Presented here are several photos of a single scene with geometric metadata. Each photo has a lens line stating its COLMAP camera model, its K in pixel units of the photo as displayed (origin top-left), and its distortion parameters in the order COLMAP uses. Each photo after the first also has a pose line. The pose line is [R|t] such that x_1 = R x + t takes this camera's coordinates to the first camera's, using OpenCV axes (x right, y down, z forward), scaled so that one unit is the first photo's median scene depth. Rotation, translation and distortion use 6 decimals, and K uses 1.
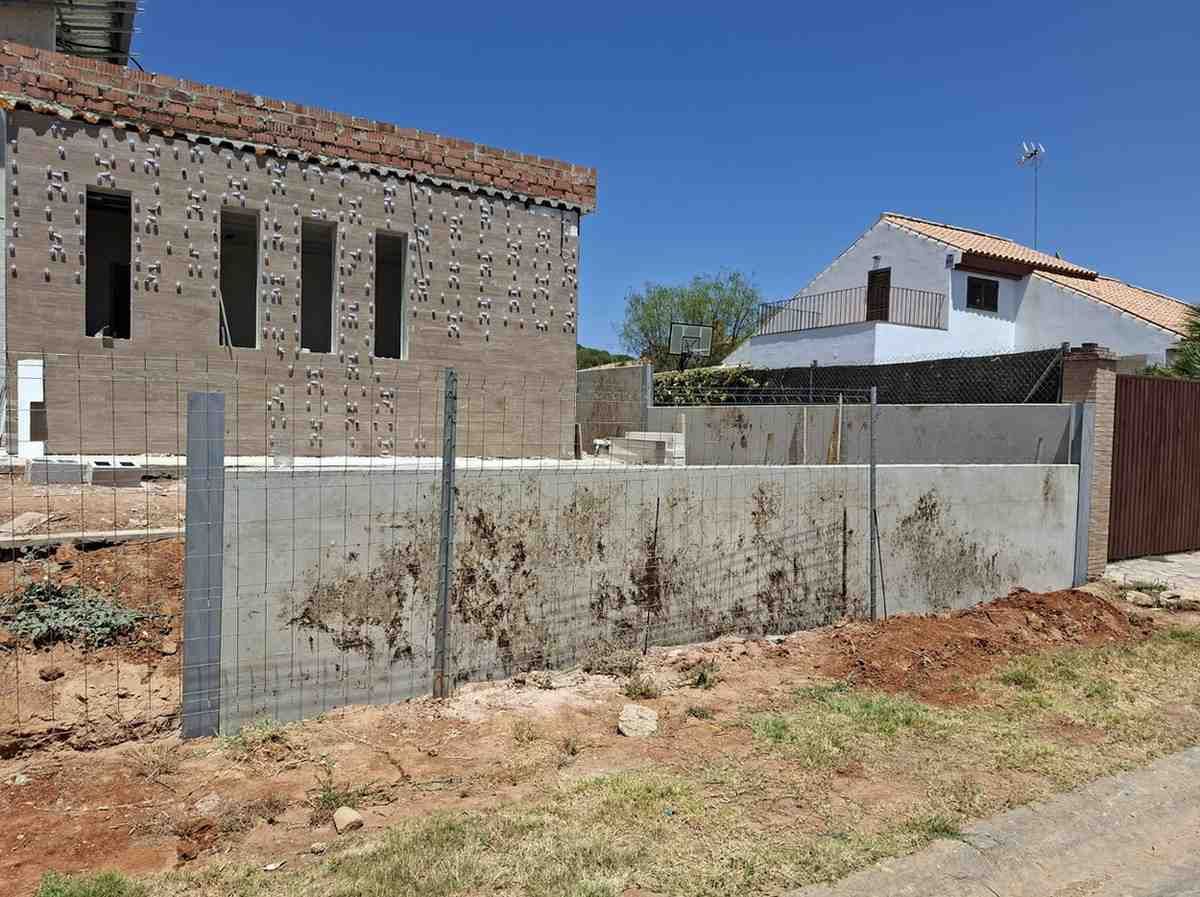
lens RADIAL K [[831.2, 0, 600.0], [0, 831.2, 448.5], [0, 0, 1]] dist [0.098302, -0.124100]
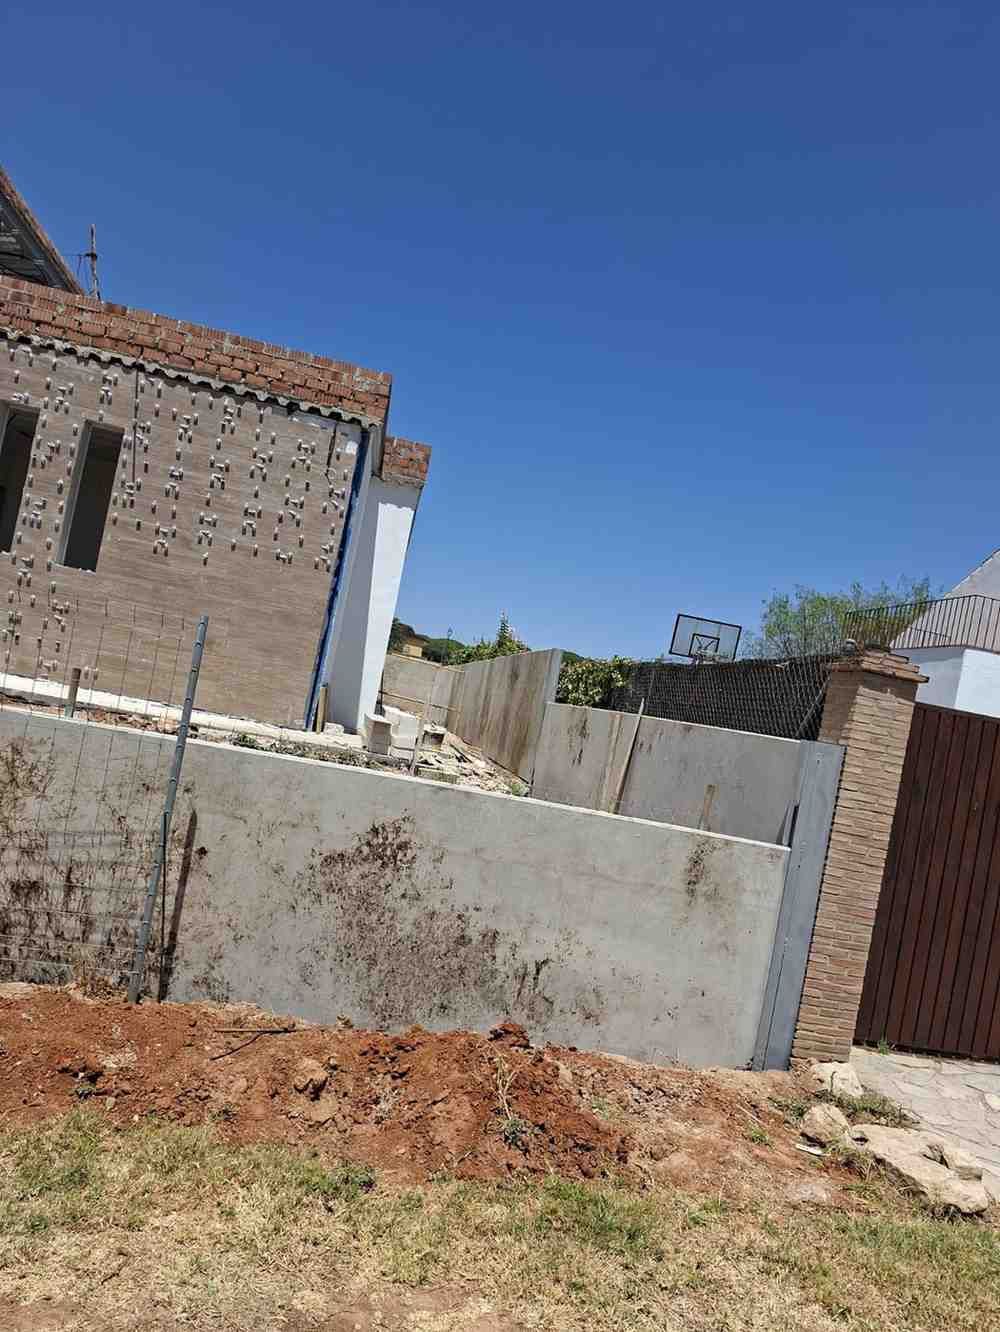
lens RADIAL K [[922.7, 0, 500.0], [0, 922.7, 666.0], [0, 0, 1]] dist [0.098302, -0.124100]
pose [[0.914658, 0.137709, -0.380049, 0.522292], [-0.178559, 0.981125, -0.074231, -0.016774], [0.362653, 0.135757, 0.921983, 0.294247]]
